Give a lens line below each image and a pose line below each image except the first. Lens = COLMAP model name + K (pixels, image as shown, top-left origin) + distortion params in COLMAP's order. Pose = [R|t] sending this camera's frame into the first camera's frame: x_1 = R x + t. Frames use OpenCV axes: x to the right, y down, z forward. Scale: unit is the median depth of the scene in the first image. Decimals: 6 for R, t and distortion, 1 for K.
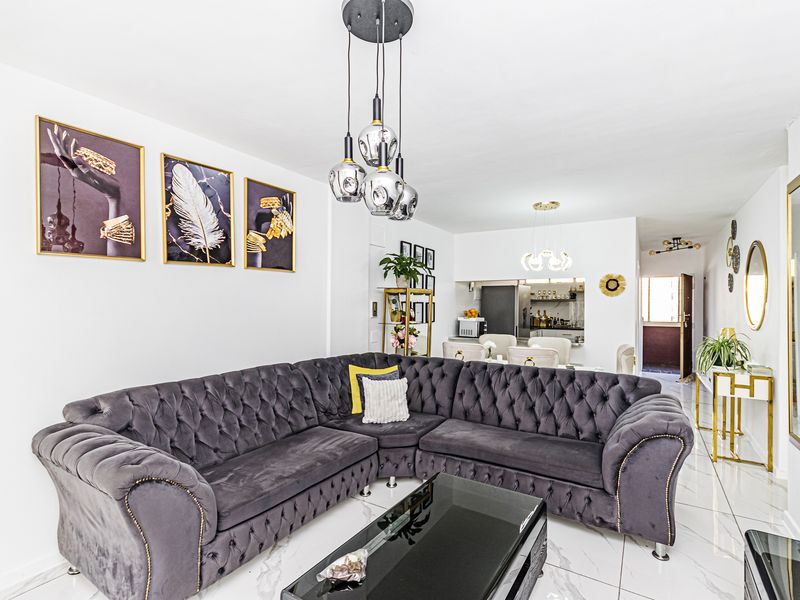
lens RADIAL K [[410.1, 0, 400.0], [0, 410.1, 300.0], [0, 0, 1]] dist [-0.001619, -0.000884]
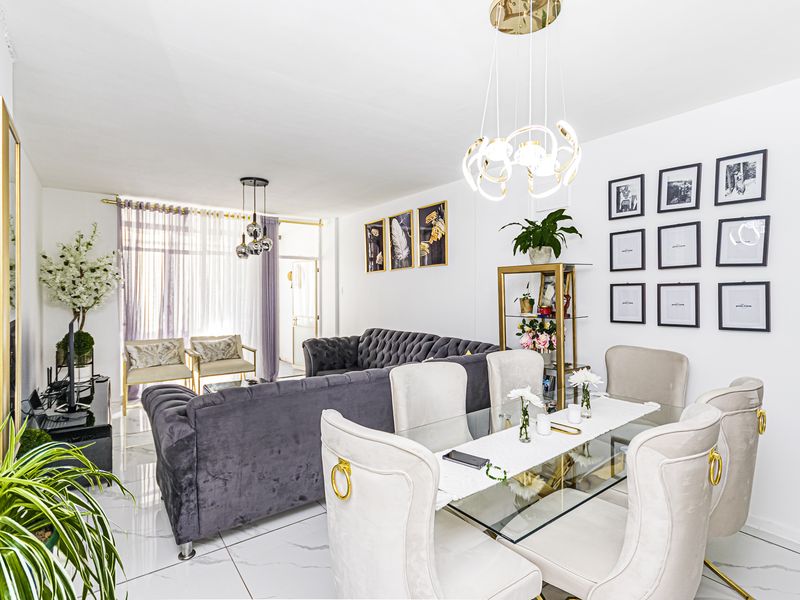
lens RADIAL K [[410.1, 0, 400.0], [0, 410.1, 300.0], [0, 0, 1]] dist [-0.001619, -0.000884]
pose [[-0.378749, 0.003635, -0.925492, 1.050107], [0.001436, 0.999993, 0.003340, 0.039914], [0.925498, -0.000064, -0.378752, 1.475663]]
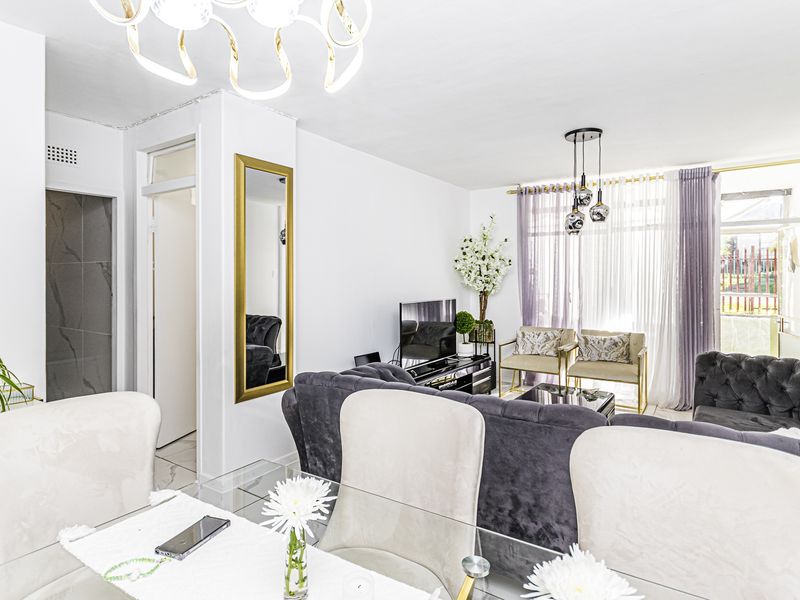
lens RADIAL K [[458.6, 0, 398.6], [0, 458.6, 282.7], [0, 0, 1]] dist [0.002734, 0.000645]
pose [[-0.998769, -0.011022, 0.048359, 0.477825], [-0.010745, 0.999924, 0.005974, 0.028095], [-0.048421, 0.005447, -0.998812, 1.685943]]
